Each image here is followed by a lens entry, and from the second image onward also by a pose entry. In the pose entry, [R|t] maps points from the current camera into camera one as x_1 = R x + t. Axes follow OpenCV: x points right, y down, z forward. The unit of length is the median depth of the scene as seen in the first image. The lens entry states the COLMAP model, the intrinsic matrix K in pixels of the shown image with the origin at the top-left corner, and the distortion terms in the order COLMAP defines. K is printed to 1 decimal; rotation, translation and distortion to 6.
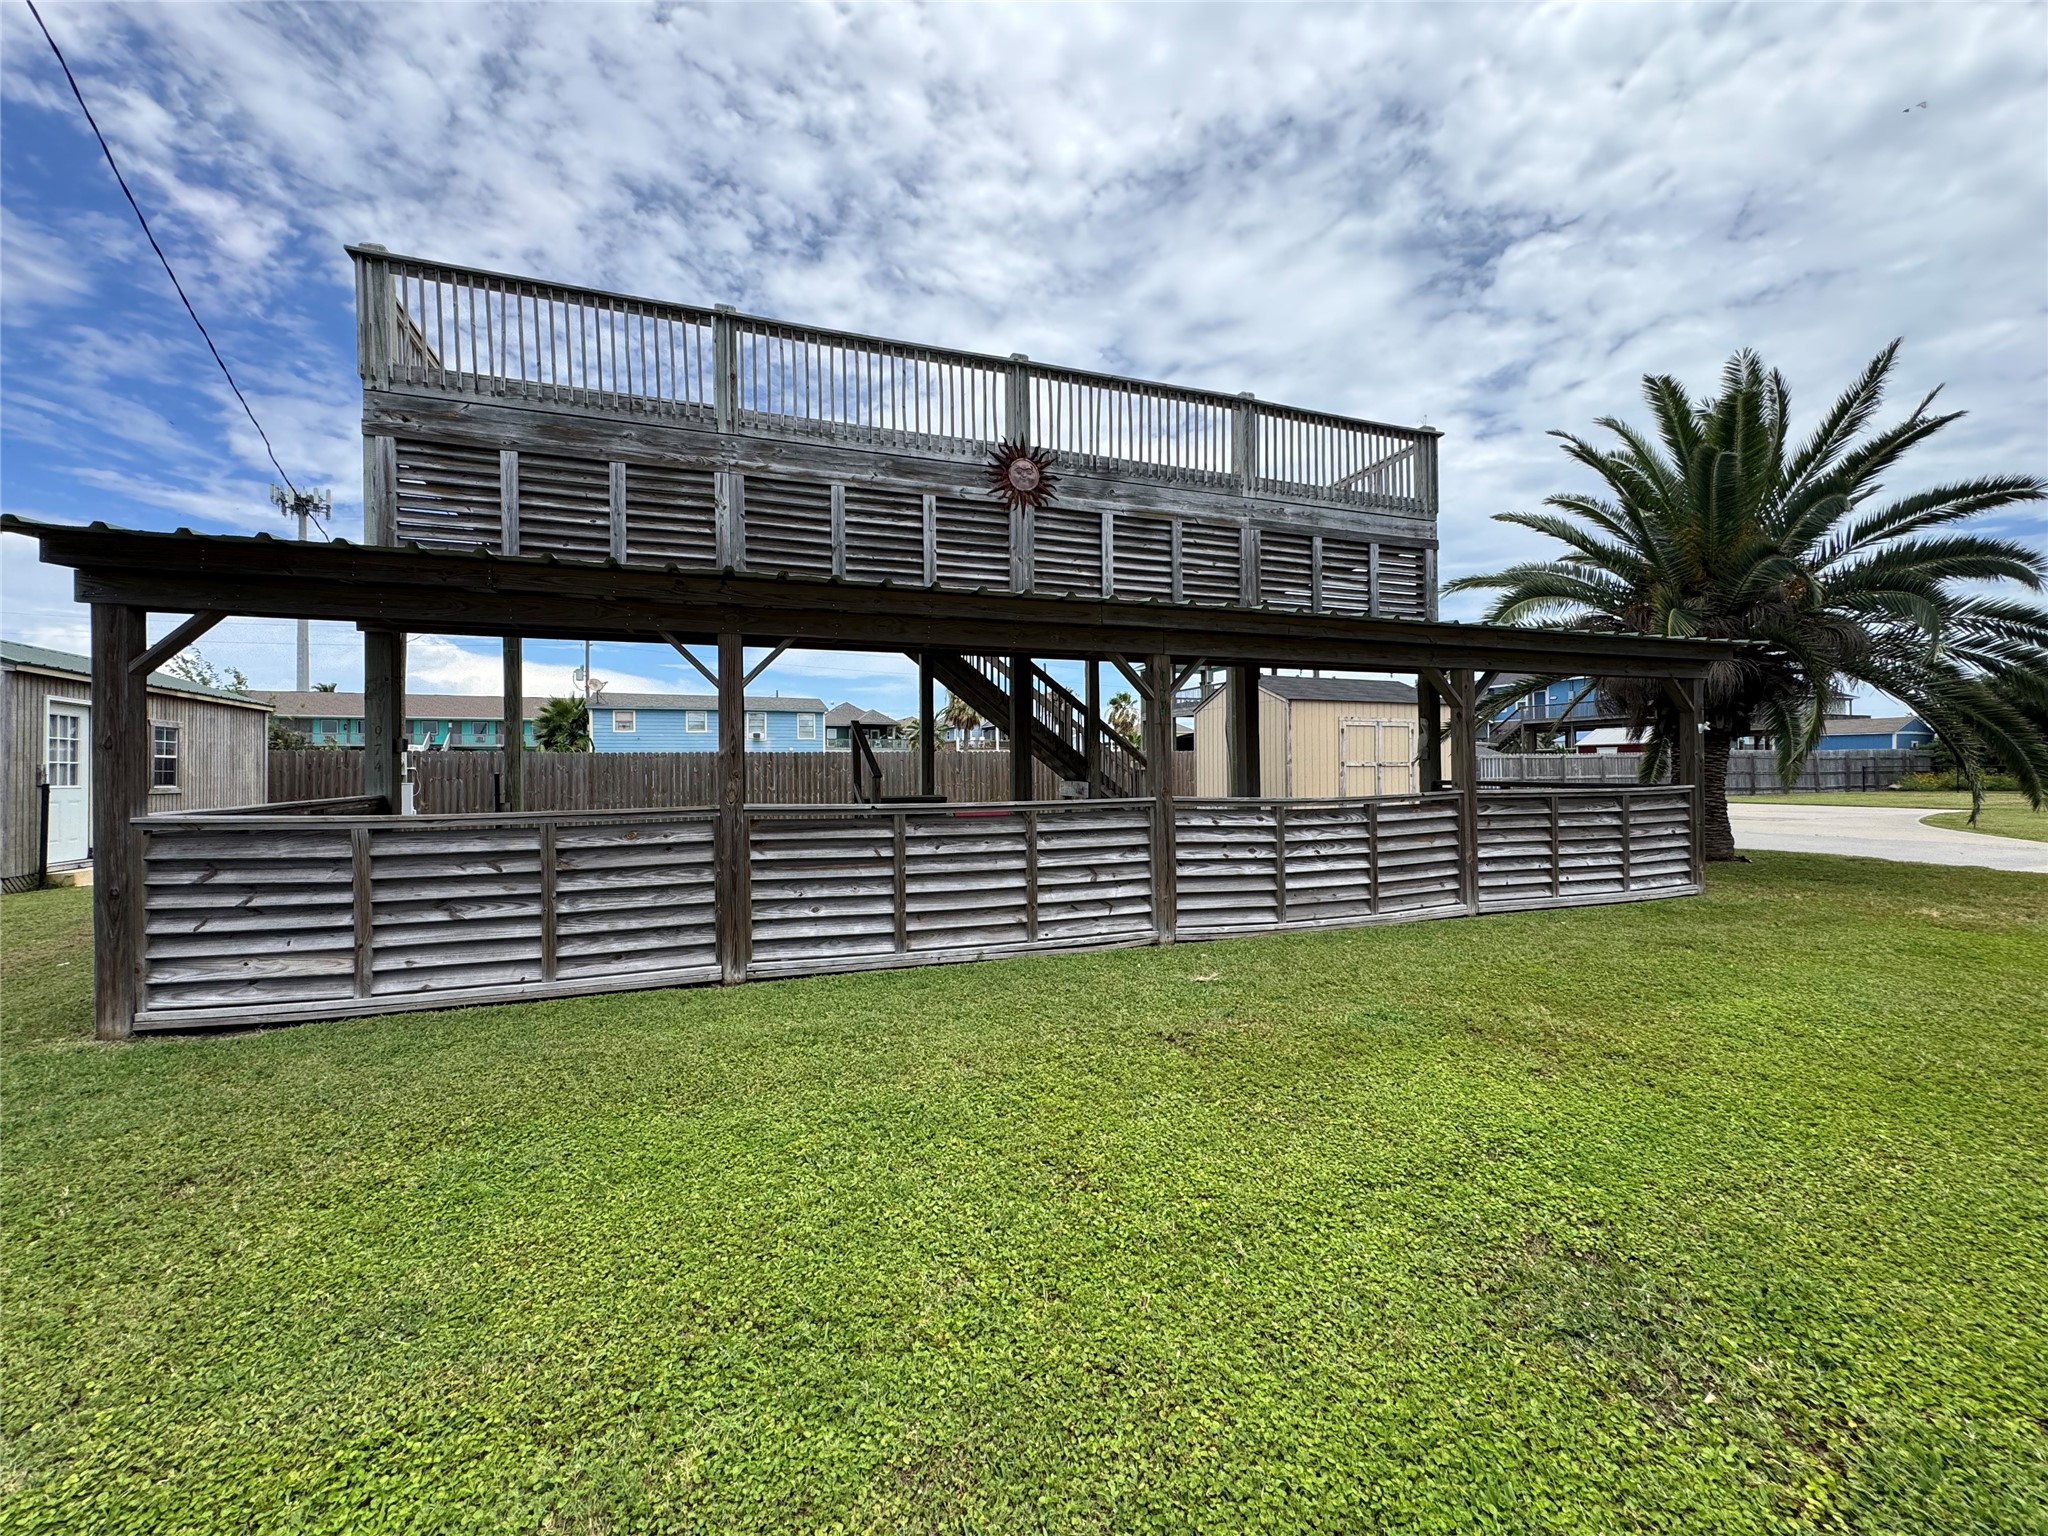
lens RADIAL K [[819.2, 0, 1023.9], [0, 819.2, 767.4], [0, 0, 1]] dist [-0.002258, 0.000353]
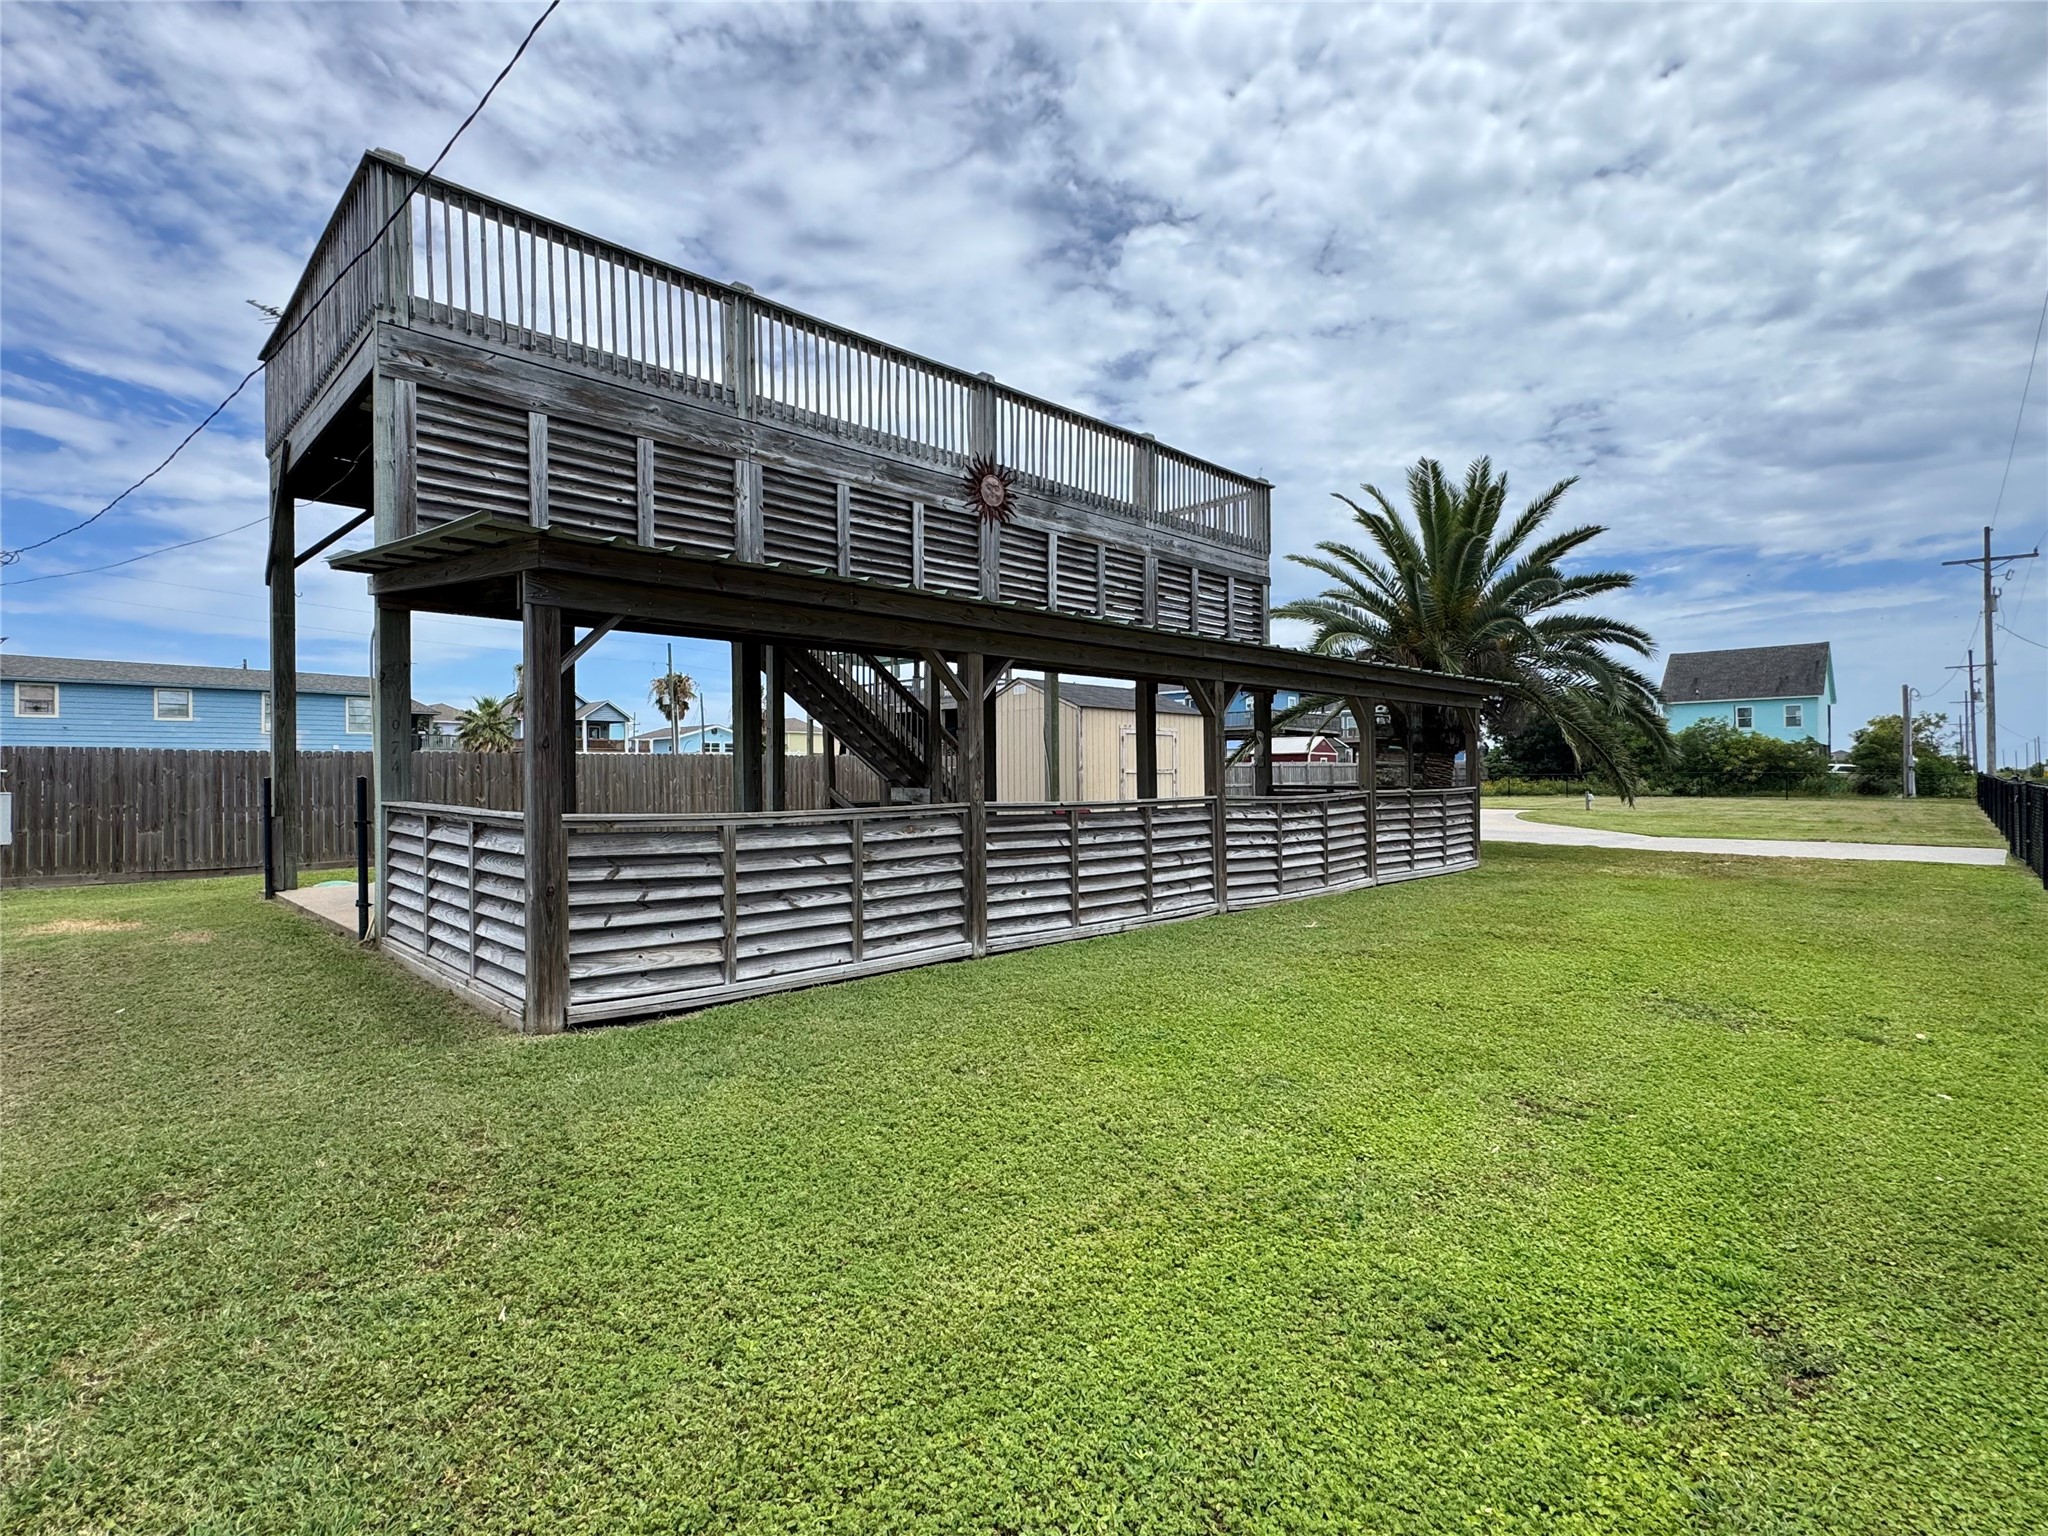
lens RADIAL K [[1004.0, 0, 1026.3], [0, 1004.0, 769.3], [0, 0, 1]] dist [0.001654, -0.000524]
pose [[0.906593, 0.004775, 0.421979, -0.476113], [-0.002154, 0.999975, -0.006689, 0.004687], [-0.422001, 0.005155, 0.906581, -0.165080]]
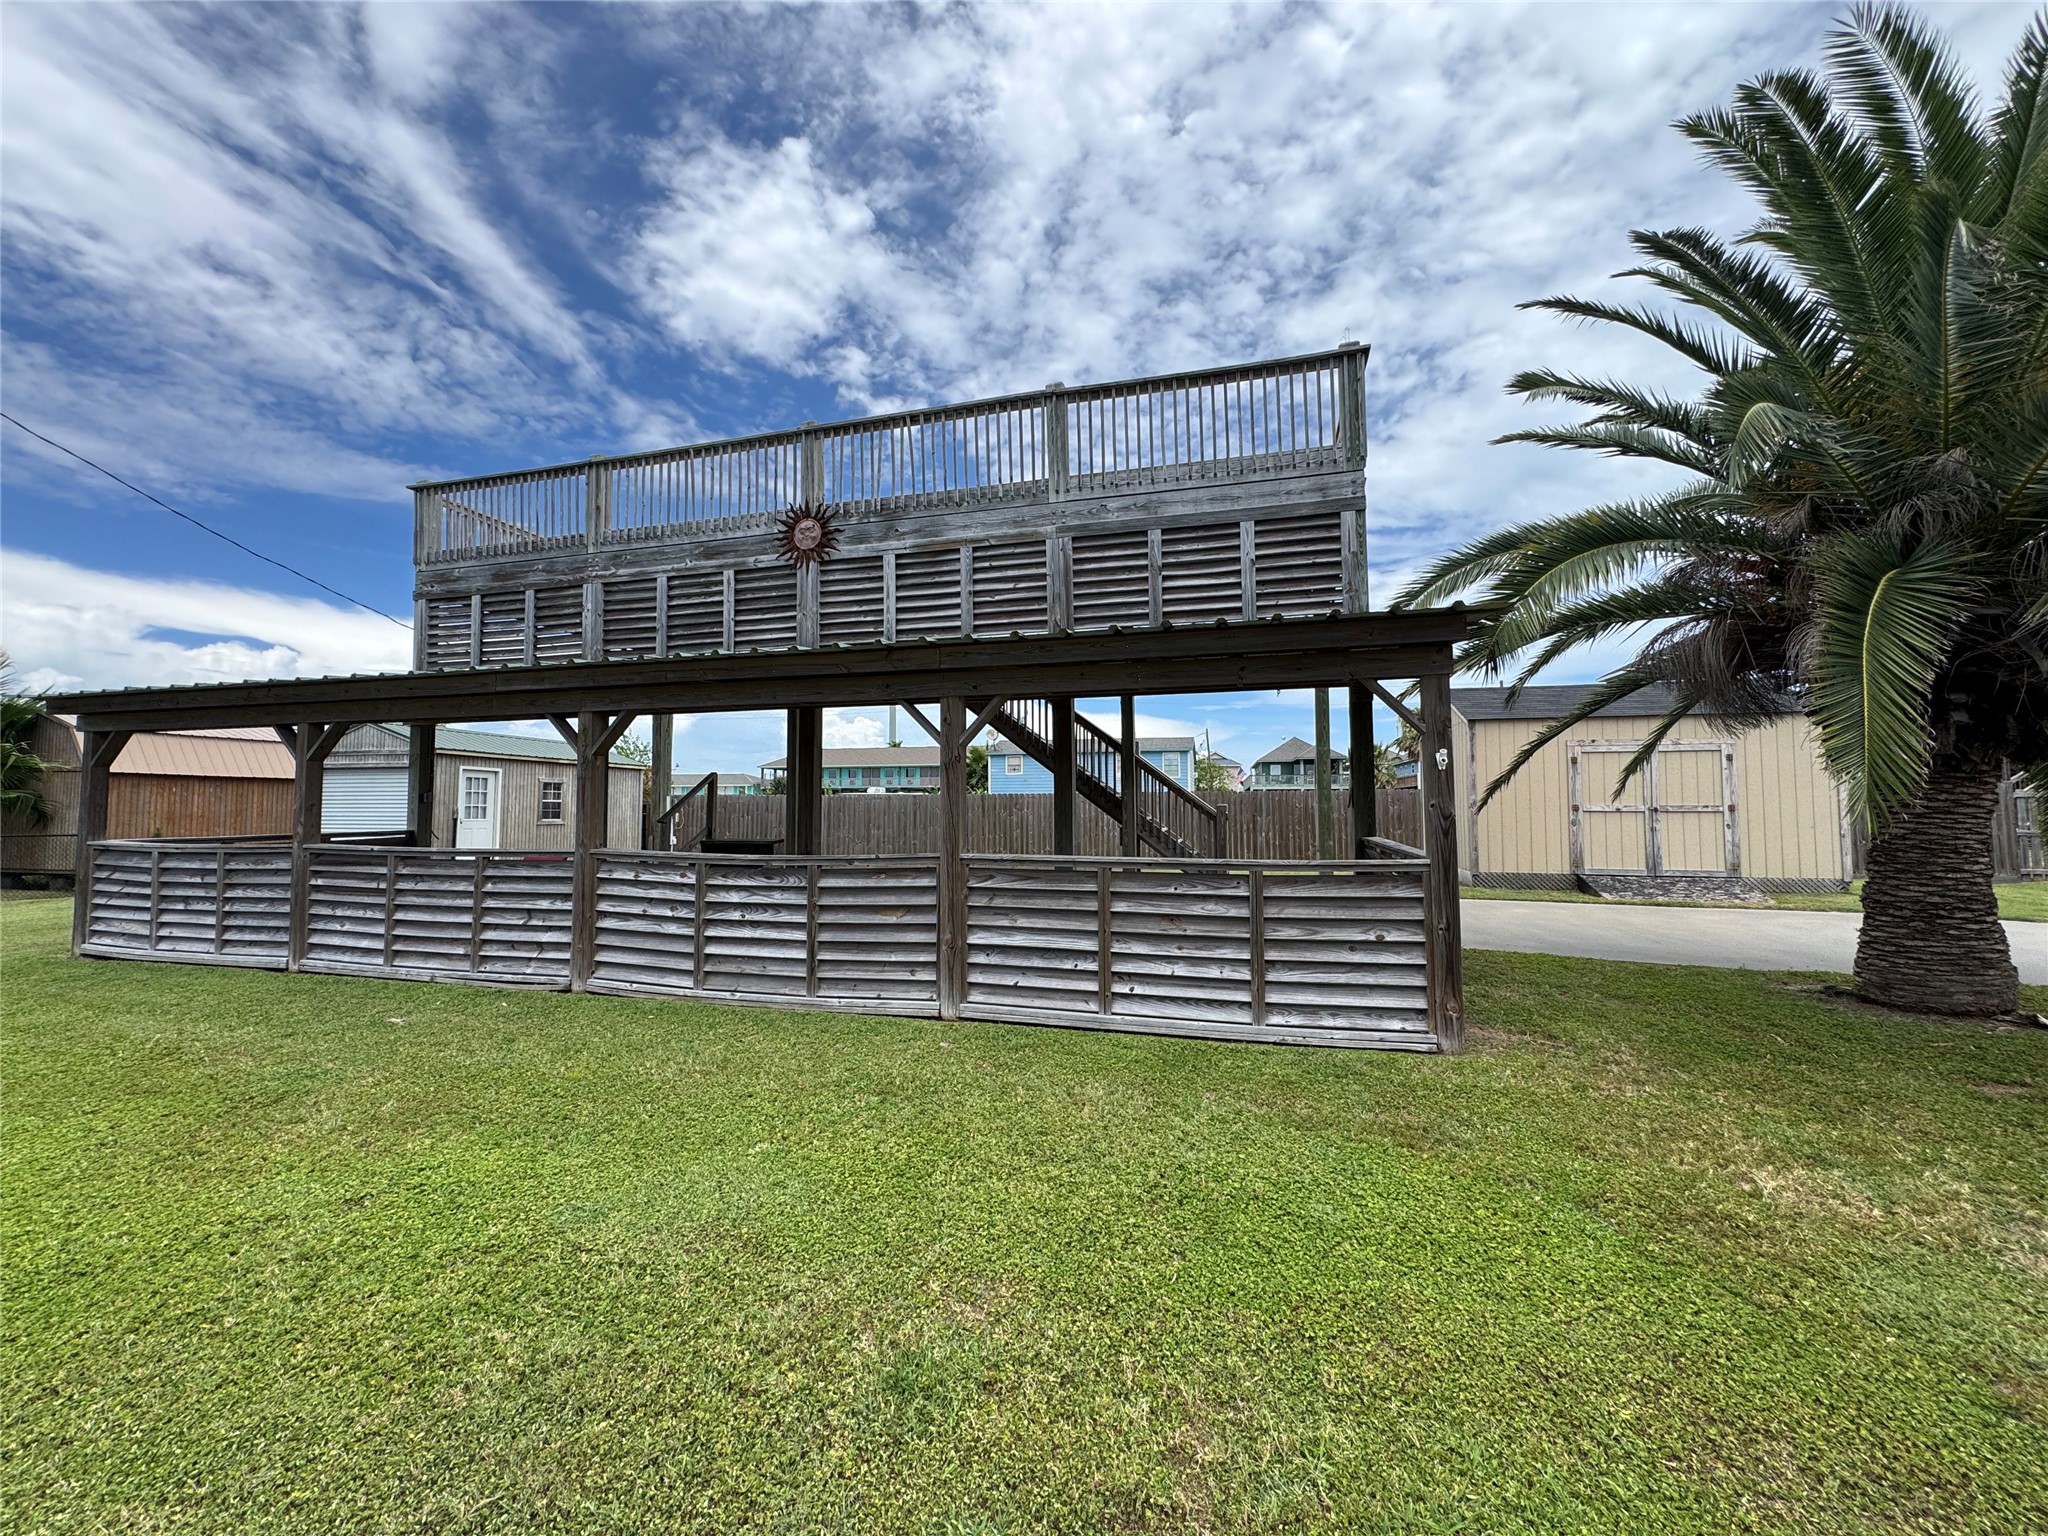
lens RADIAL K [[819.2, 0, 1025.4], [0, 819.2, 766.7], [0, 0, 1]] dist [-0.002258, 0.000353]
pose [[0.812306, -0.024082, -0.582734, 0.792022], [-0.002242, 0.999011, -0.044410, -0.014712], [0.583227, 0.037381, 0.811449, 0.312085]]
